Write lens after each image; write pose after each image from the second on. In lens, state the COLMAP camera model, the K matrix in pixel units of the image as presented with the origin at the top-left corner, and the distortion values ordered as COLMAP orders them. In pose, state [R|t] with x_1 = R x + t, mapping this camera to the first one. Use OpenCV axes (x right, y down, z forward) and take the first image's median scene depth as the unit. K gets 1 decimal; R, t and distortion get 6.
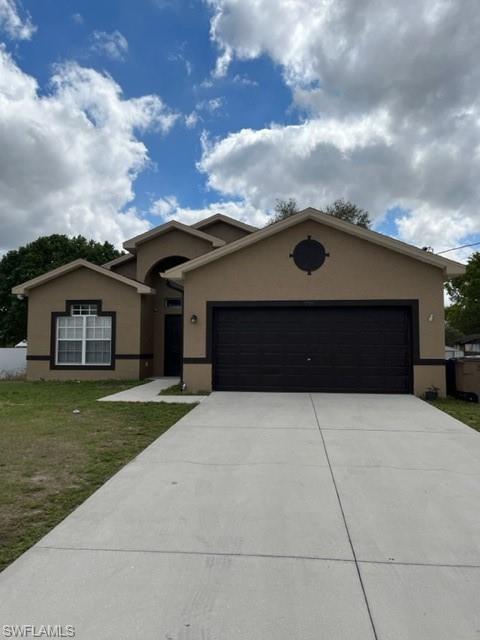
lens RADIAL K [[488.7, 0, 240.0], [0, 488.7, 320.0], [0, 0, 1]] dist [0.046710, 0.005961]
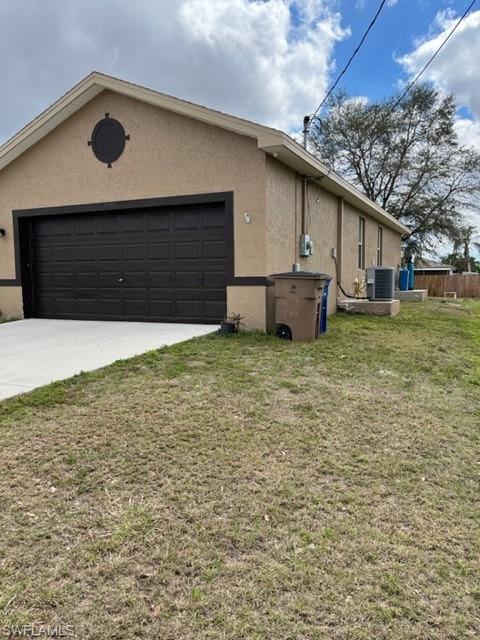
lens RADIAL K [[488.7, 0, 240.0], [0, 488.7, 320.0], [0, 0, 1]] dist [0.046710, 0.005961]
pose [[0.947712, 0.017762, -0.318632, 0.578916], [0.022781, 0.992137, 0.123065, 0.052251], [0.318312, -0.123889, 0.939856, 0.318532]]
